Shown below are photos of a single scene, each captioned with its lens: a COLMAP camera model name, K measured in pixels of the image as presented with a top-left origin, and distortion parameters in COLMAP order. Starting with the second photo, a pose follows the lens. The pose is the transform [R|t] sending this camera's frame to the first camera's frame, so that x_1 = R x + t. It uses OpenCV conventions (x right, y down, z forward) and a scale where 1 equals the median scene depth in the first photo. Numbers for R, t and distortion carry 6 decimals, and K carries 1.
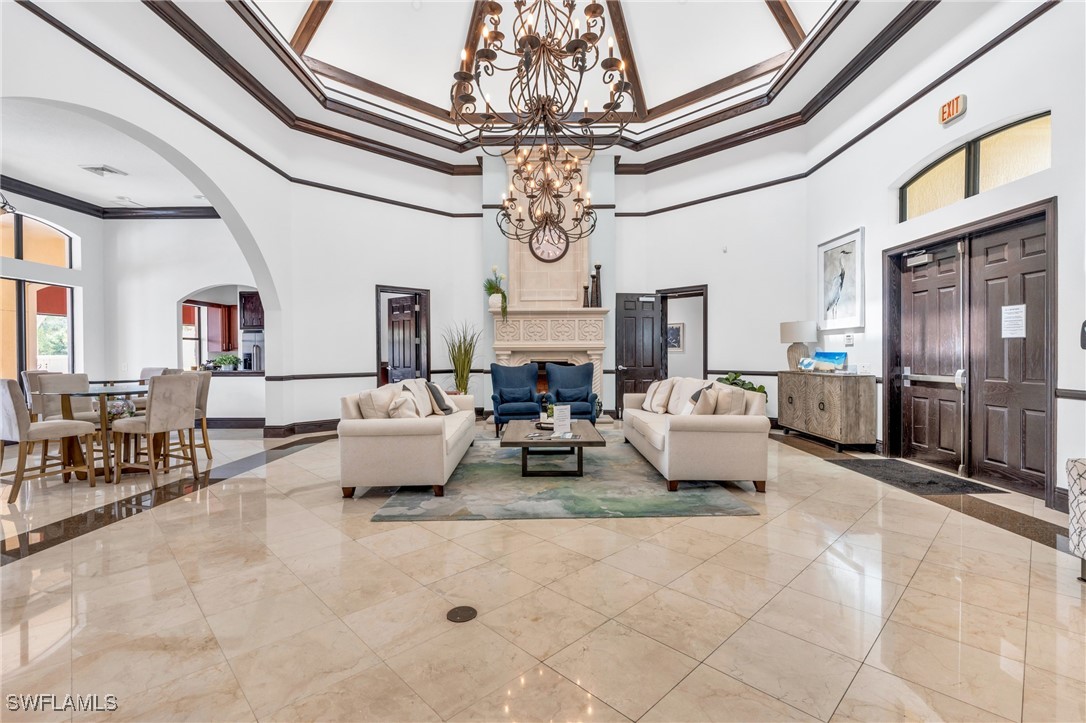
lens RADIAL K [[491.4, 0, 543.2], [0, 491.4, 359.9], [0, 0, 1]] dist [-0.000151, 0.000026]
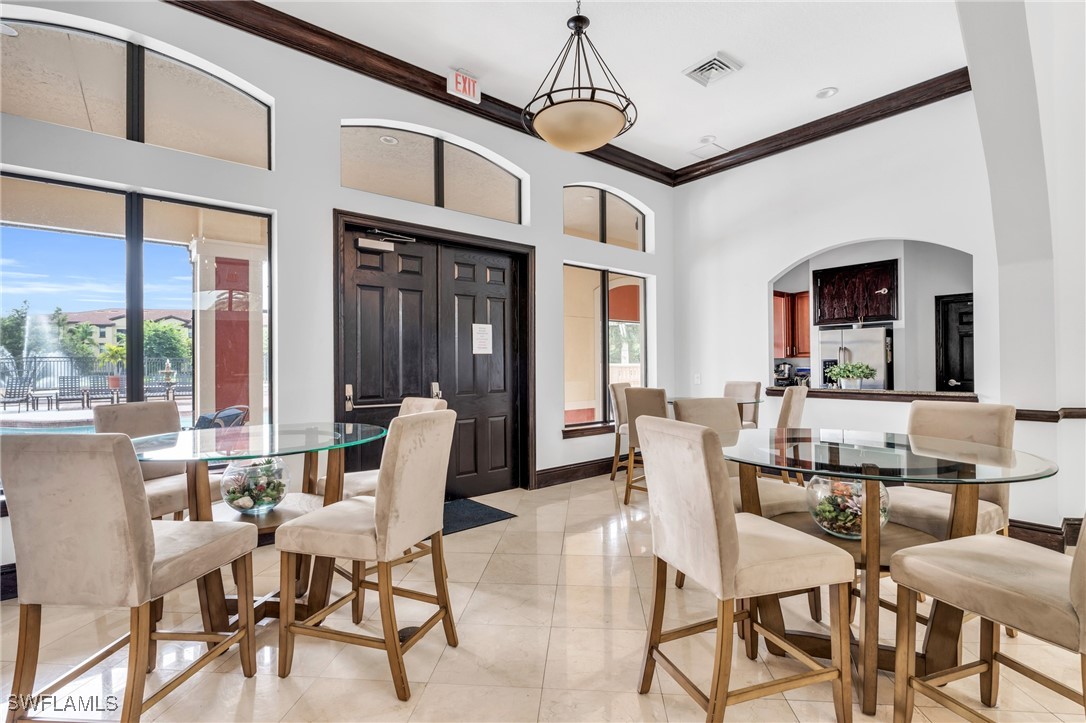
lens RADIAL K [[491.4, 0, 546.6], [0, 491.4, 363.3], [0, 0, 1]] dist [-0.000151, 0.000026]
pose [[0.663690, -0.004217, -0.747996, -0.435602], [-0.004227, 0.999947, -0.009388, -0.001598], [0.747996, 0.009392, 0.663637, 0.330251]]
